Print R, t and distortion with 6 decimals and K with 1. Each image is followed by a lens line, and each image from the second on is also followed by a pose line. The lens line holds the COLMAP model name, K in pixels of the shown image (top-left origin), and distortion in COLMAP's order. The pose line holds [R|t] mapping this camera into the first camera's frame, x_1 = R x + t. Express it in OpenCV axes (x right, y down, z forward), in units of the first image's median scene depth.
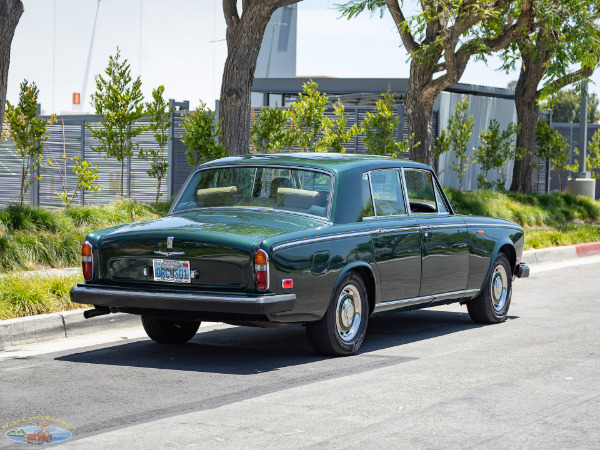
lens RADIAL K [[1893.8, 0, 281.2], [0, 1893.8, 226.2], [0, 0, 1]] dist [0.009351, -0.562058]
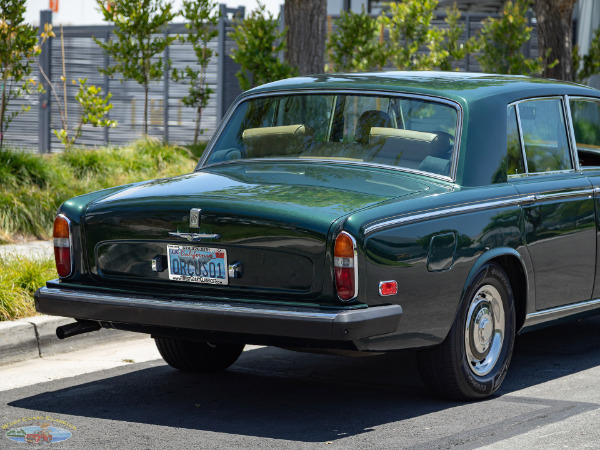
lens RADIAL K [[1893.8, 0, 281.2], [0, 1893.8, 226.2], [0, 0, 1]] dist [0.009351, -0.562058]
pose [[0.999235, 0.005349, -0.038727, -0.006843], [-0.003849, 0.999243, 0.038708, -0.011597], [0.038905, -0.038529, 0.998500, 0.368130]]
